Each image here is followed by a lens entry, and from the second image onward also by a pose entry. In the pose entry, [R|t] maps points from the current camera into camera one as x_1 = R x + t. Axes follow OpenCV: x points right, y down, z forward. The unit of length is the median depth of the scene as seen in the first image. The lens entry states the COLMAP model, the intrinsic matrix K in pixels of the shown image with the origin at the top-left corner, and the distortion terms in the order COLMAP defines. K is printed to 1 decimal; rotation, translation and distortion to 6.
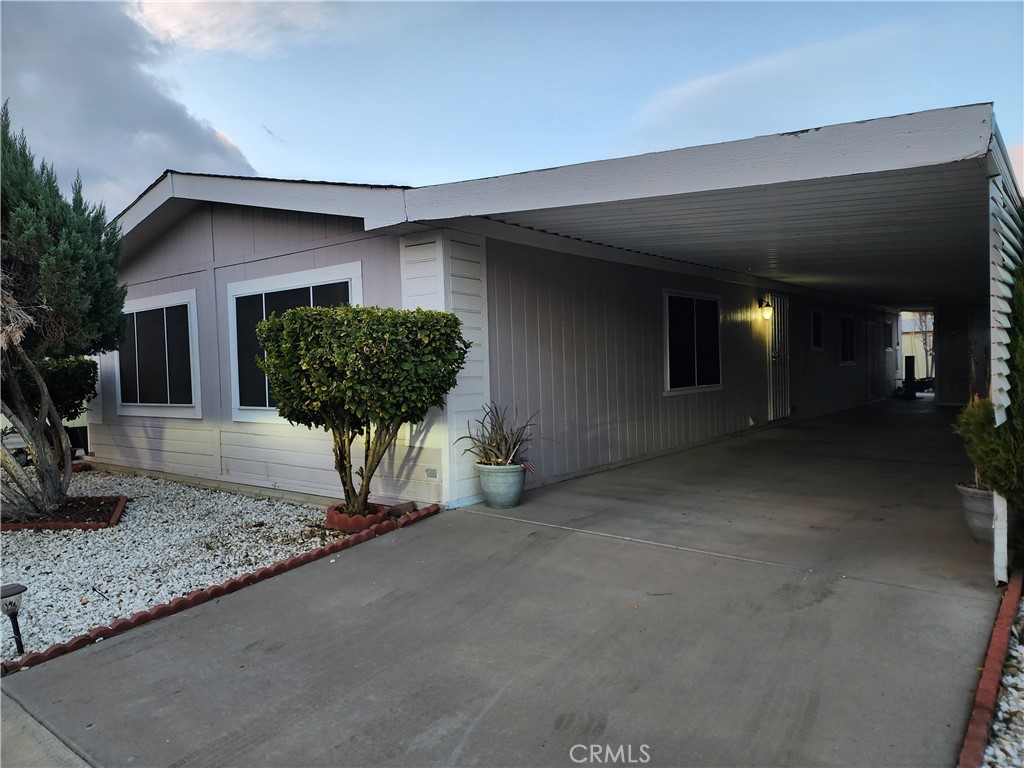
lens RADIAL K [[678.9, 0, 518.6], [0, 678.9, 388.1], [0, 0, 1]] dist [0.045311, -0.027812]
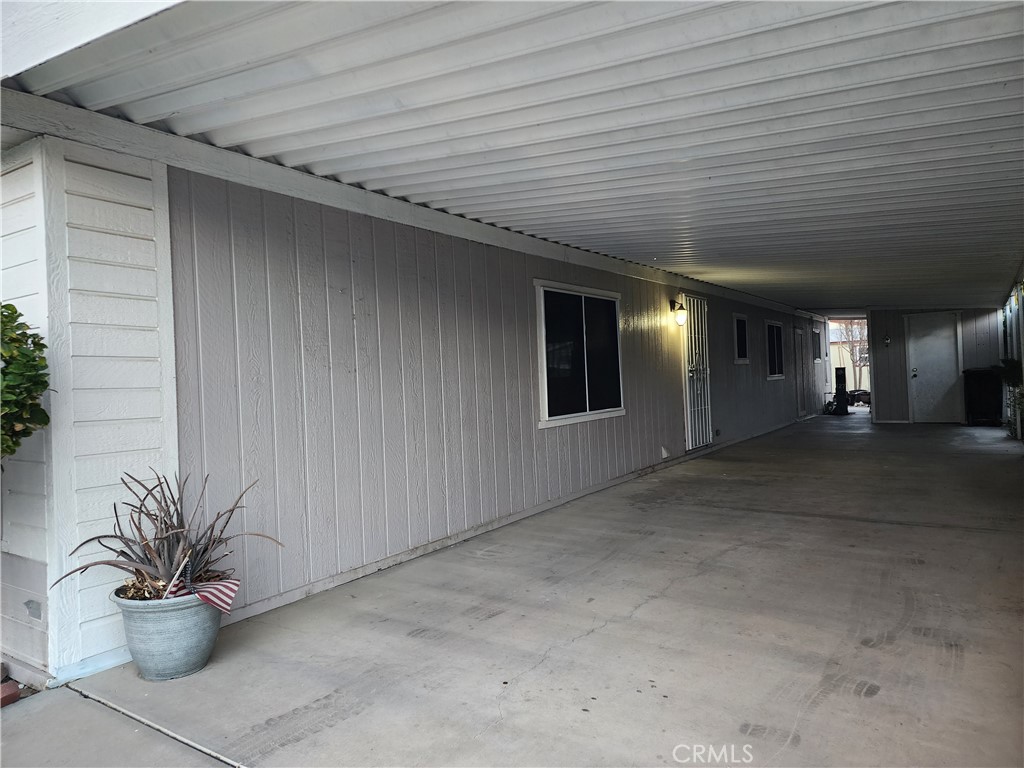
lens RADIAL K [[678.9, 0, 502.8], [0, 678.9, 377.9], [0, 0, 1]] dist [0.045311, -0.027812]
pose [[0.997176, -0.008449, 0.074623, 0.095186], [0.010899, 0.999413, -0.032488, -0.015061], [-0.074305, 0.033209, 0.996682, 0.221225]]
